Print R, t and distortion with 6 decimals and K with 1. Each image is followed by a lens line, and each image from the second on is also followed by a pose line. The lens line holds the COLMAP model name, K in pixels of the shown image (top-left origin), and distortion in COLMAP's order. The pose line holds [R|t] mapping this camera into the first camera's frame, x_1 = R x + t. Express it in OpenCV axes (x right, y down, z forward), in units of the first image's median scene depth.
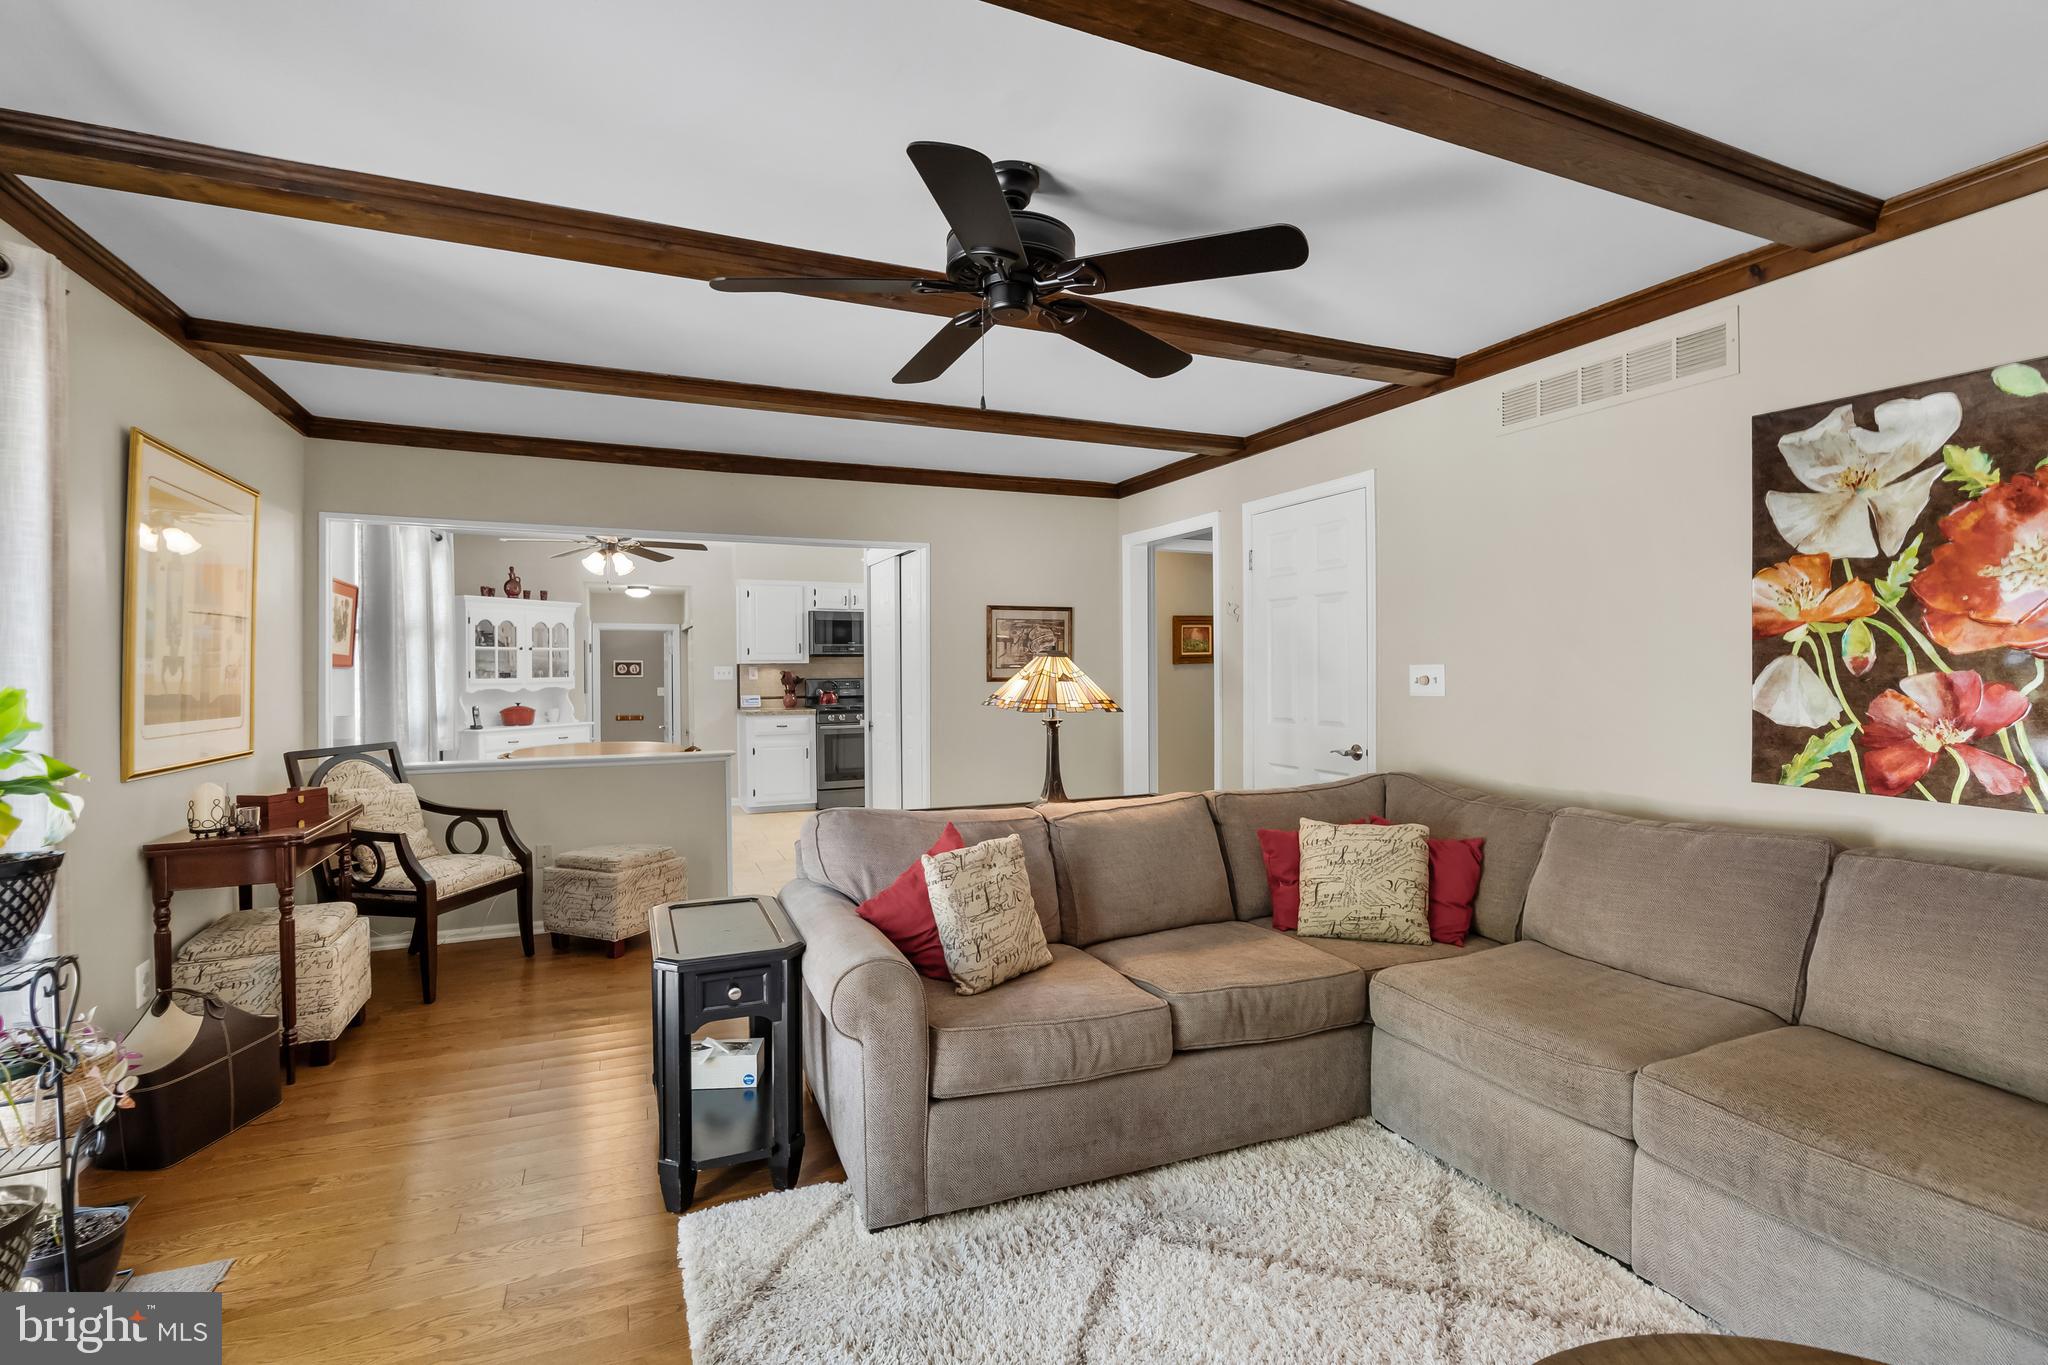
lens RADIAL K [[930.9, 0, 1024.0], [0, 930.9, 682.5], [0, 0, 1]] dist [-0.012120, -0.000737]
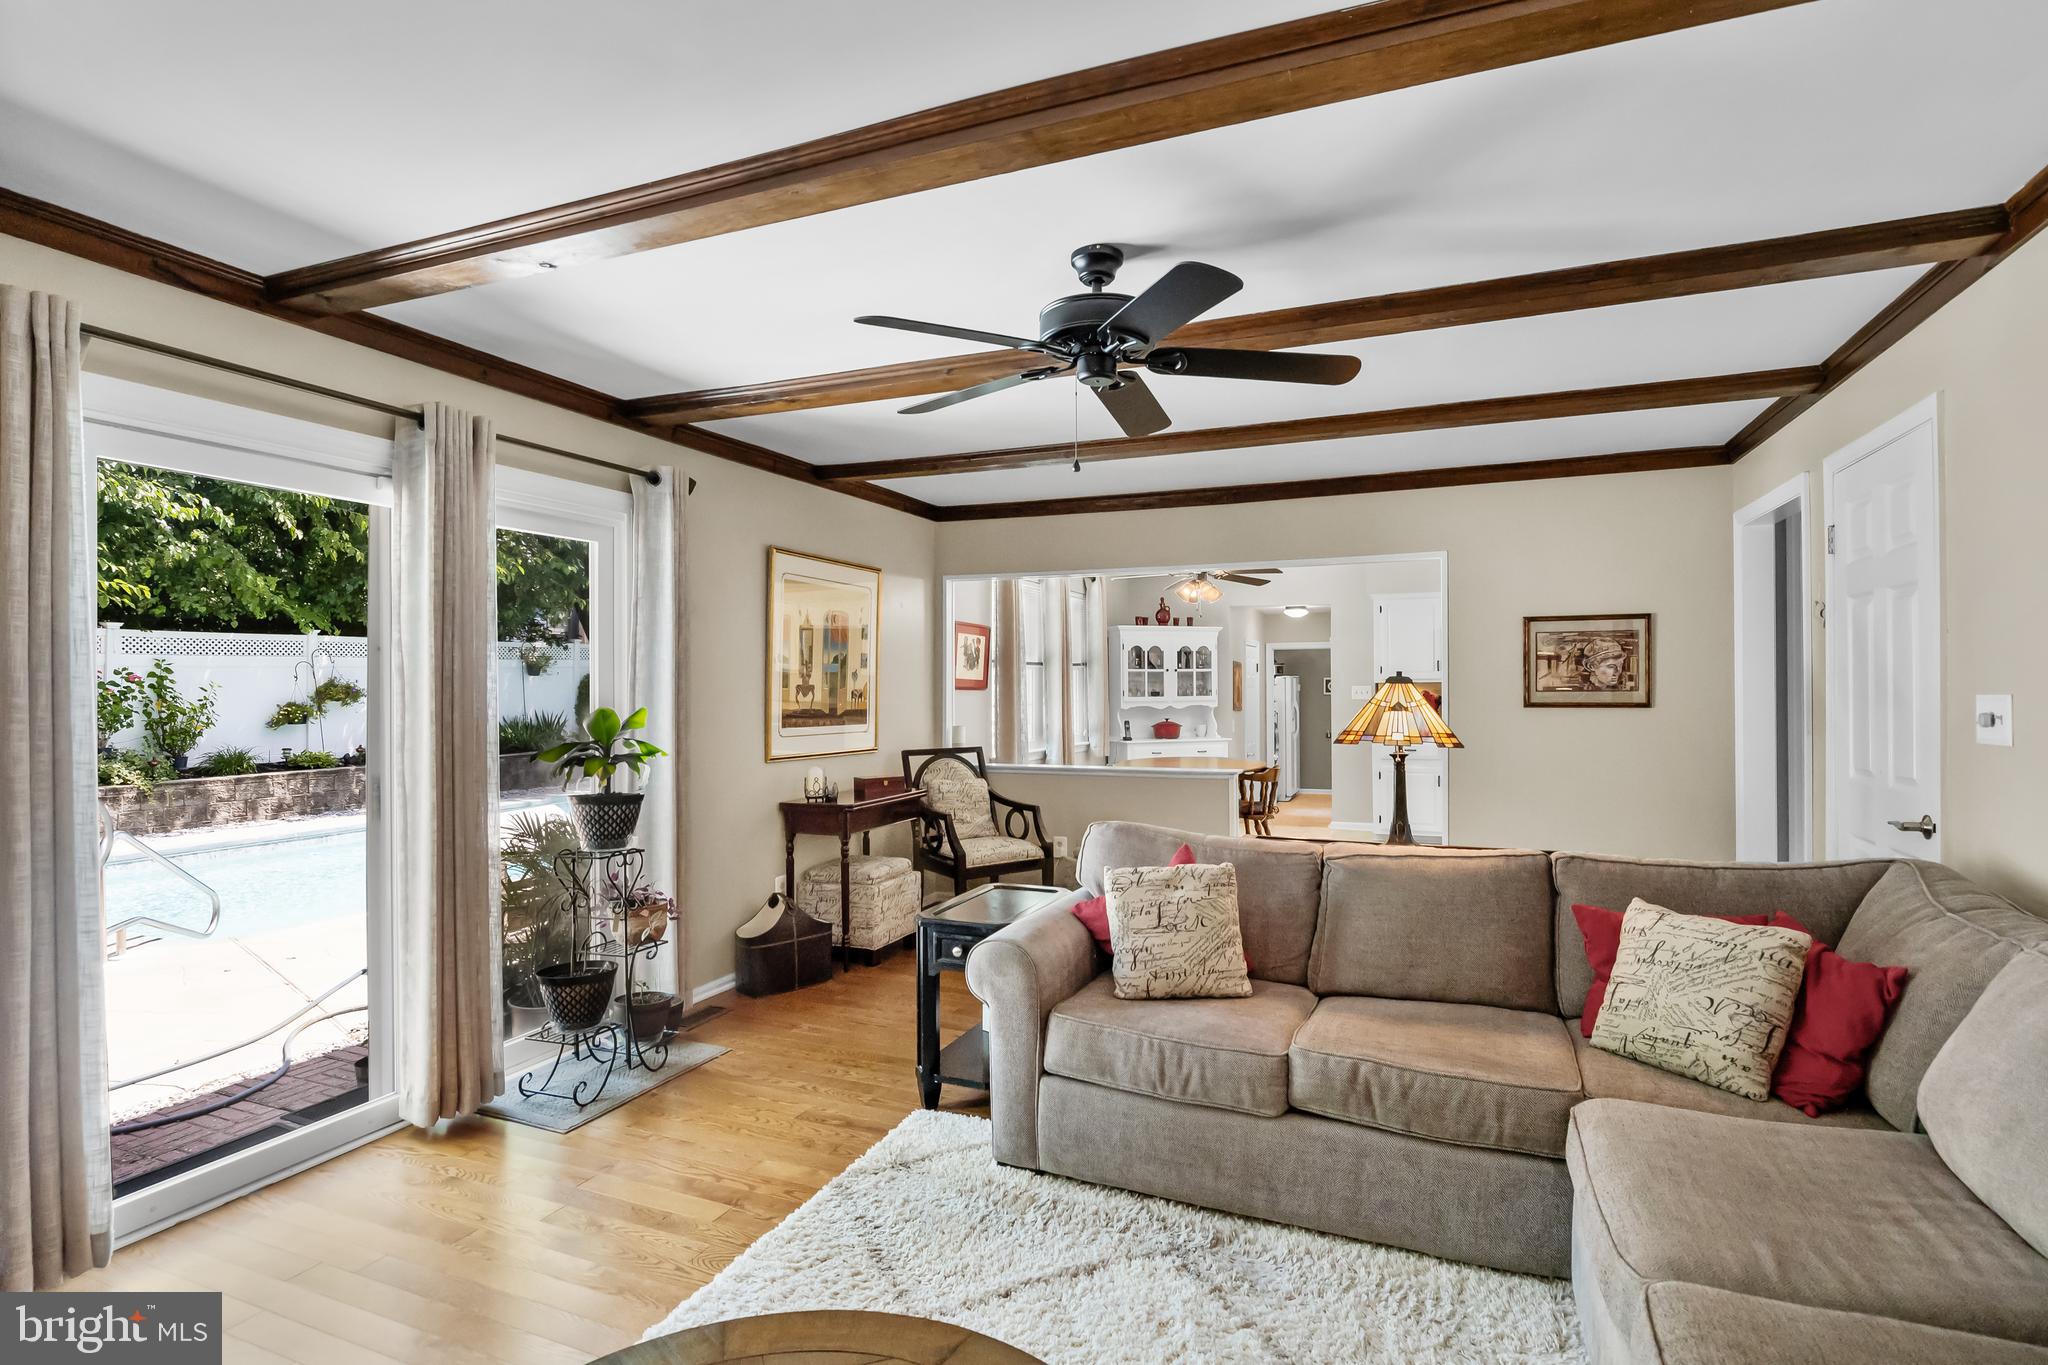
lens RADIAL K [[1018.0, 0, 1024.0], [0, 1018.0, 682.5], [0, 0, 1]] dist [-0.015625, 0.000623]
pose [[0.687961, -0.001372, -0.725746, 0.576552], [-0.009396, 0.999898, -0.010797, -0.016966], [0.725687, 0.014247, 0.687878, 0.070032]]
